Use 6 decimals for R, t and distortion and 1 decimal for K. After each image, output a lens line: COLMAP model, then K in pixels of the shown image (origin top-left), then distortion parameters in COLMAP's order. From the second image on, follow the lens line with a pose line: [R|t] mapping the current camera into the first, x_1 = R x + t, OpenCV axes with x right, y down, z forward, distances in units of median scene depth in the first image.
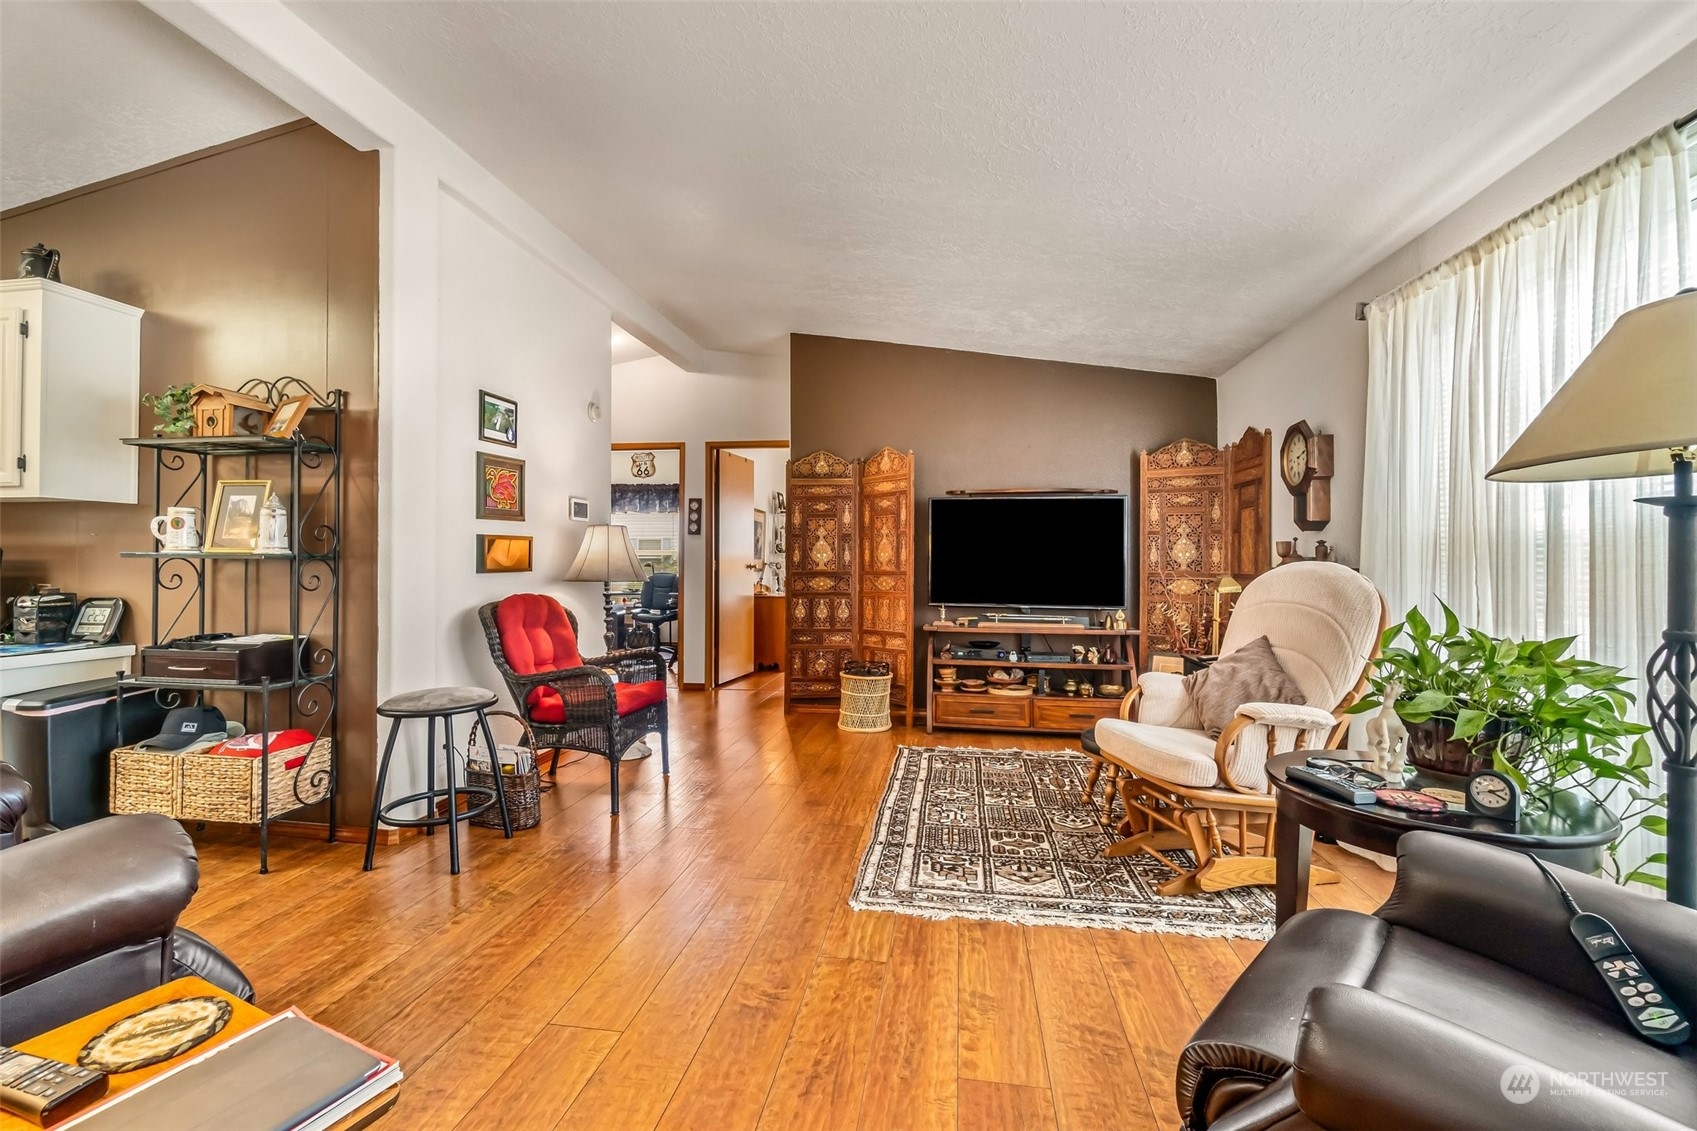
lens RADIAL K [[728.7, 0, 830.2], [0, 728.7, 555.2], [0, 0, 1]] dist [-0.011437, 0.003700]
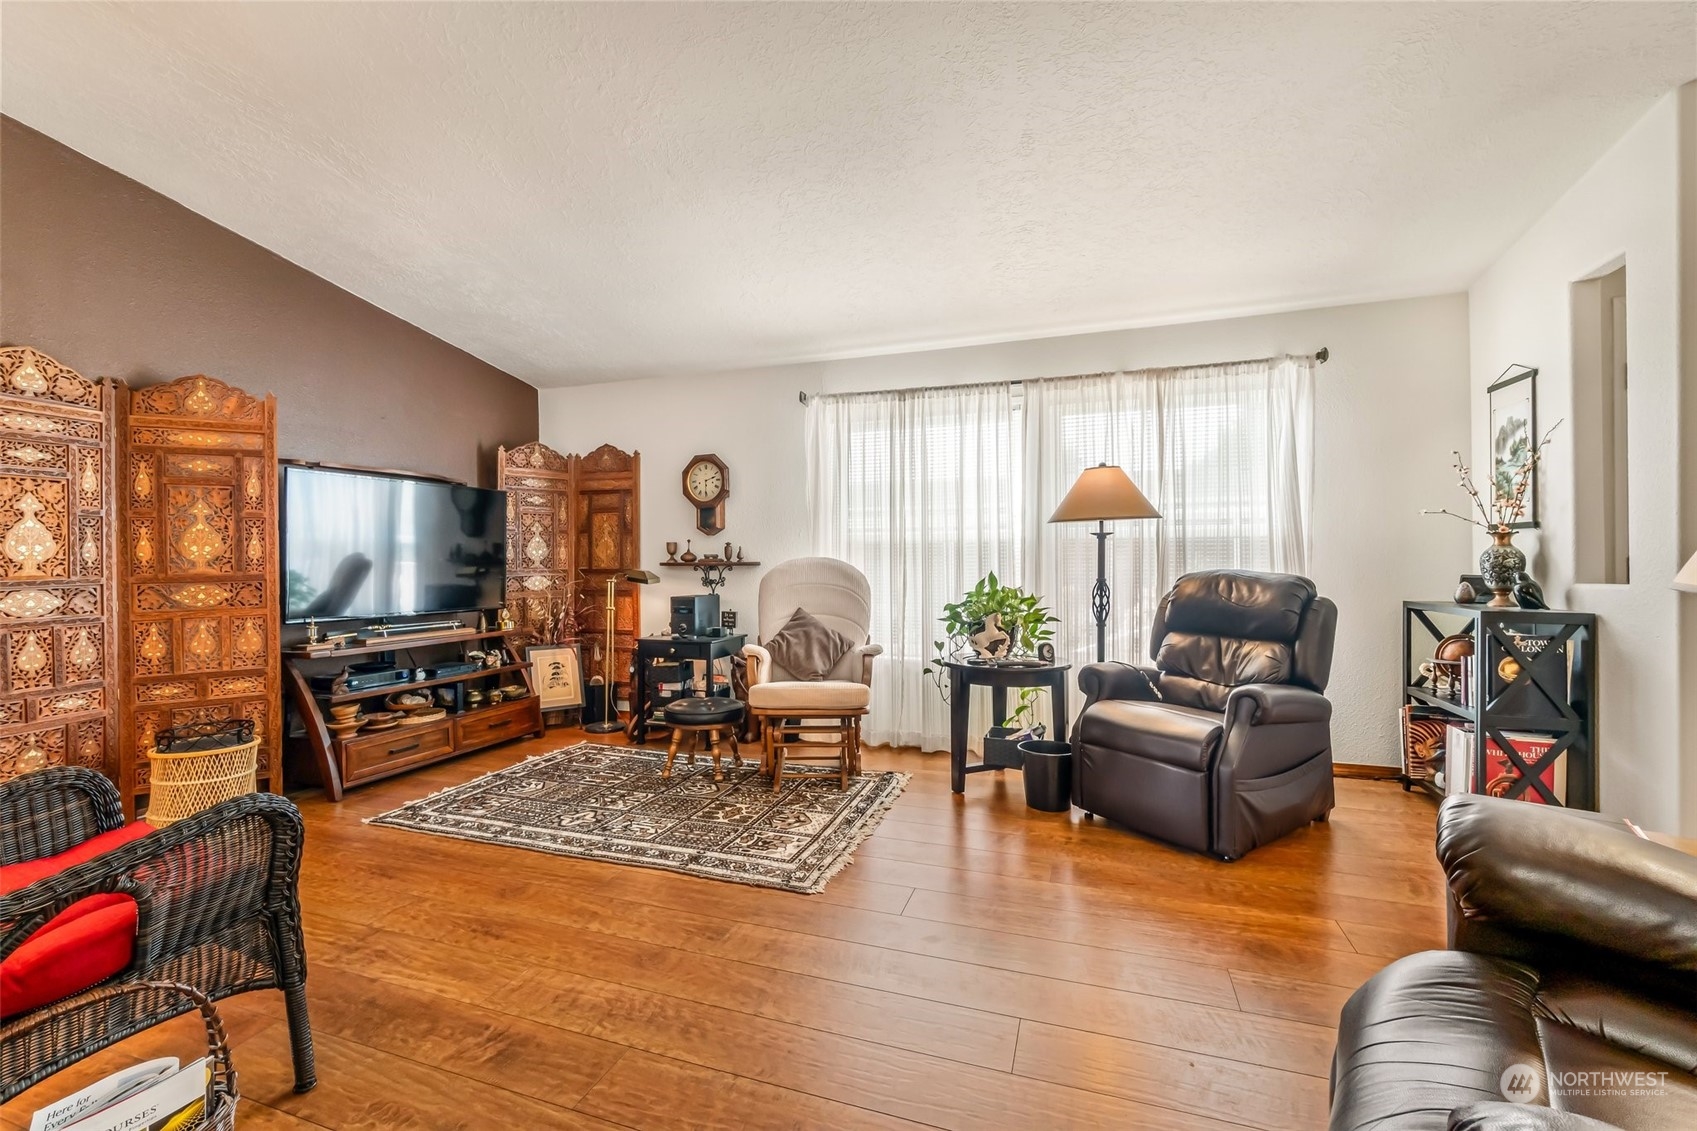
lens RADIAL K [[728.7, 0, 848.4], [0, 728.7, 557.4], [0, 0, 1]] dist [-0.011437, 0.003700]
pose [[0.157871, -0.000551, 0.987460, -0.778968], [-0.001609, 0.999998, 0.000816, 0.008272], [-0.987458, -0.001718, 0.157869, 0.634377]]
